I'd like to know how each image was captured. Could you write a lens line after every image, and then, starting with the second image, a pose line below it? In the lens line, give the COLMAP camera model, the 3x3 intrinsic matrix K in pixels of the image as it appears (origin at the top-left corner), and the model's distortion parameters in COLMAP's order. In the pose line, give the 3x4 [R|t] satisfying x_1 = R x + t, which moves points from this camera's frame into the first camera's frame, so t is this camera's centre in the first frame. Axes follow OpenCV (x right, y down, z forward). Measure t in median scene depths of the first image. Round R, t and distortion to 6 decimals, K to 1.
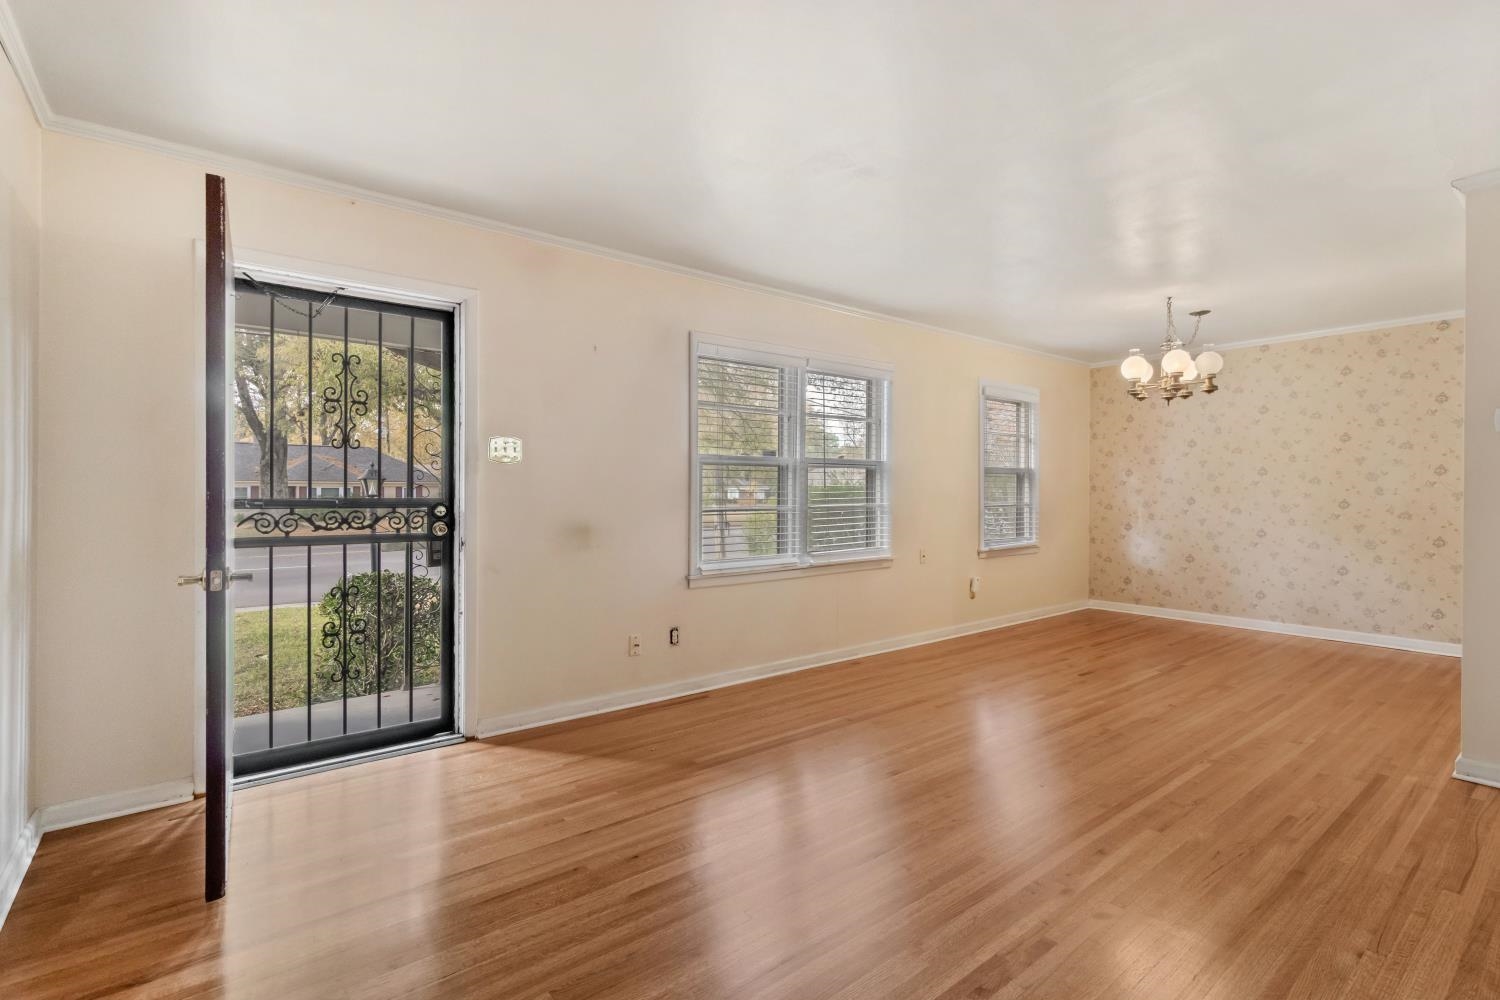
lens RADIAL K [[693.4, 0, 743.3], [0, 693.4, 486.0], [0, 0, 1]] dist [0.003510, 0.000760]
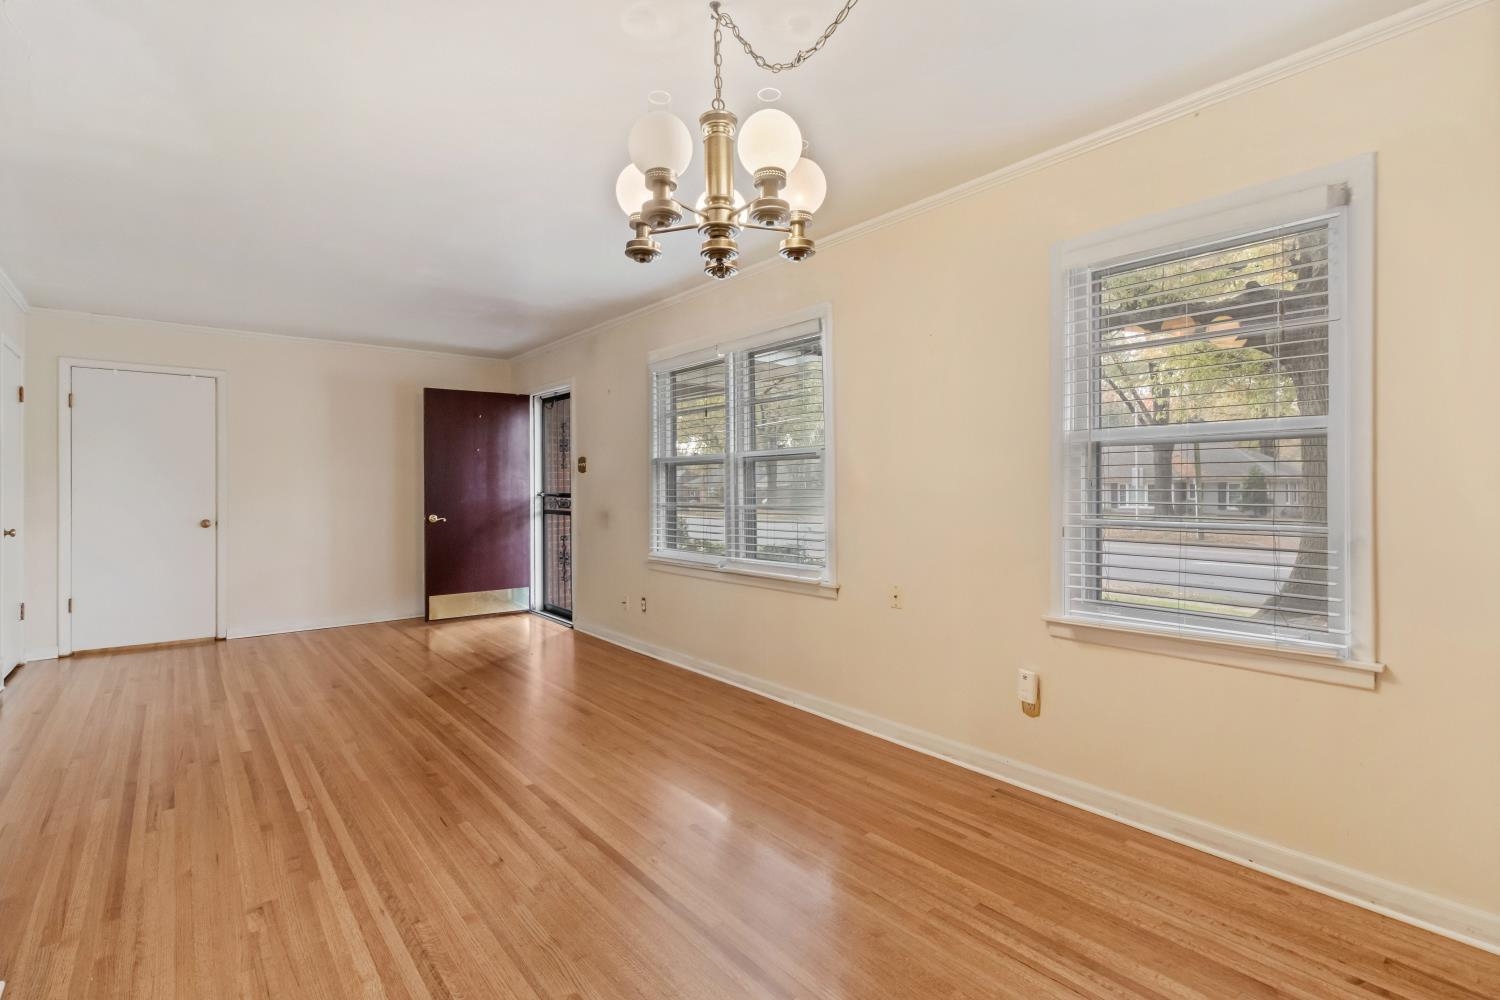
lens RADIAL K [[693.4, 0, 743.3], [0, 693.4, 486.0], [0, 0, 1]] dist [0.003510, 0.000760]
pose [[0.029216, -0.006439, -0.999552, 0.890024], [0.003859, 0.999973, -0.006329, 0.008496], [0.999566, -0.003673, 0.029240, 0.879168]]
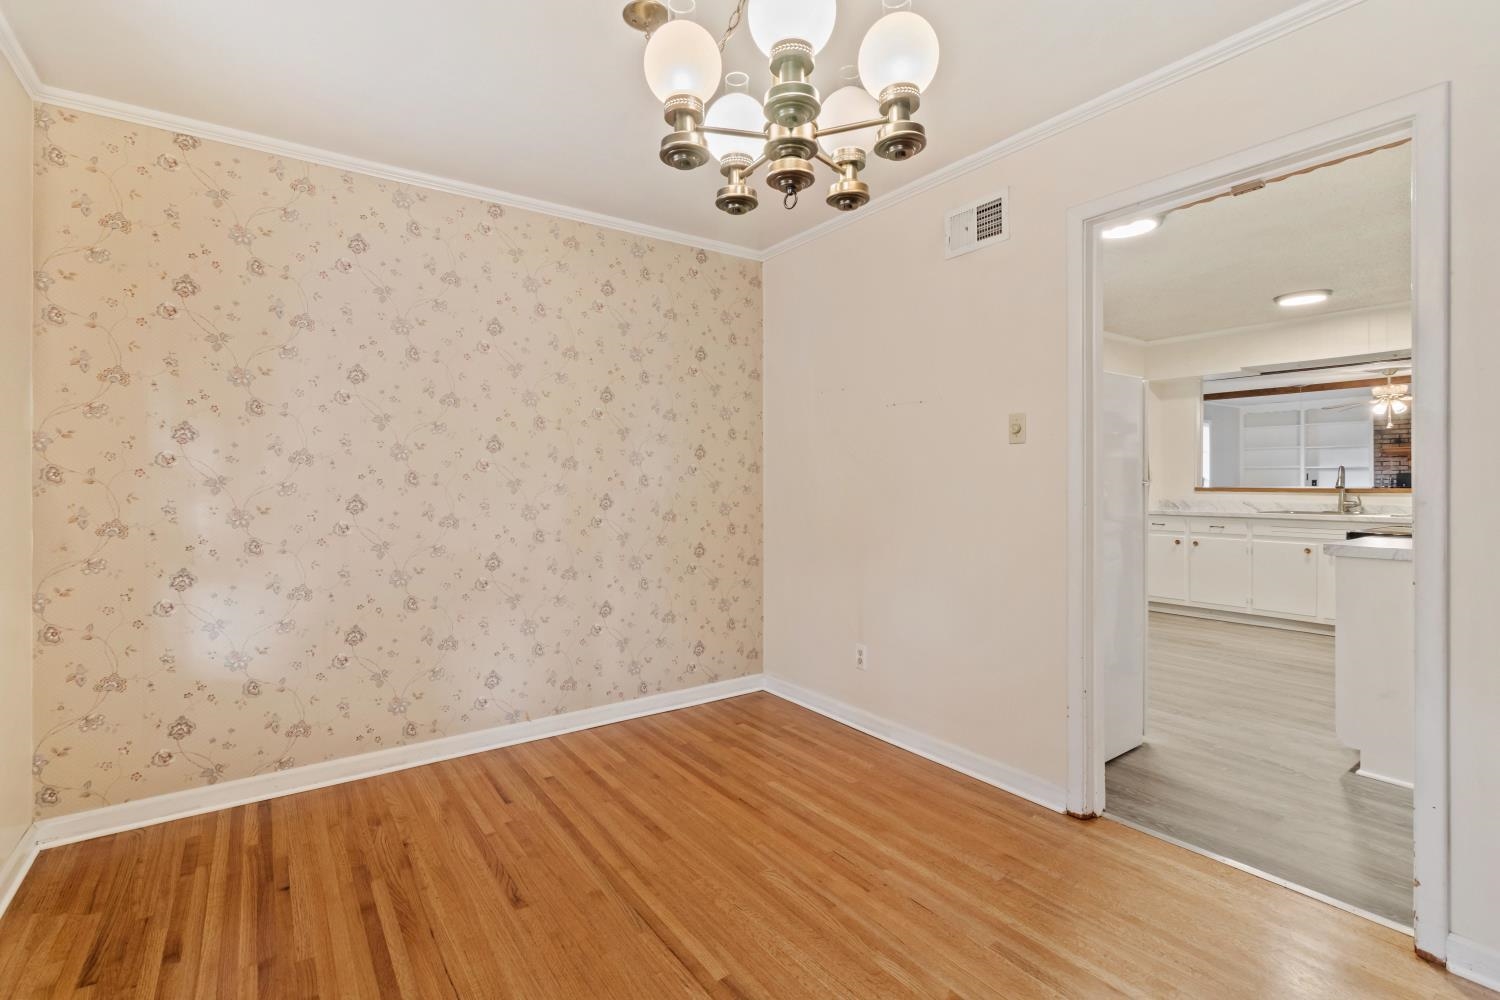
lens RADIAL K [[693.4, 0, 743.3], [0, 693.4, 486.0], [0, 0, 1]] dist [0.003510, 0.000760]
pose [[0.048115, -0.006747, 0.998819, 0.260920], [-0.001536, 0.999976, 0.006829, 0.007593], [-0.998841, -0.001862, 0.048103, 0.883096]]
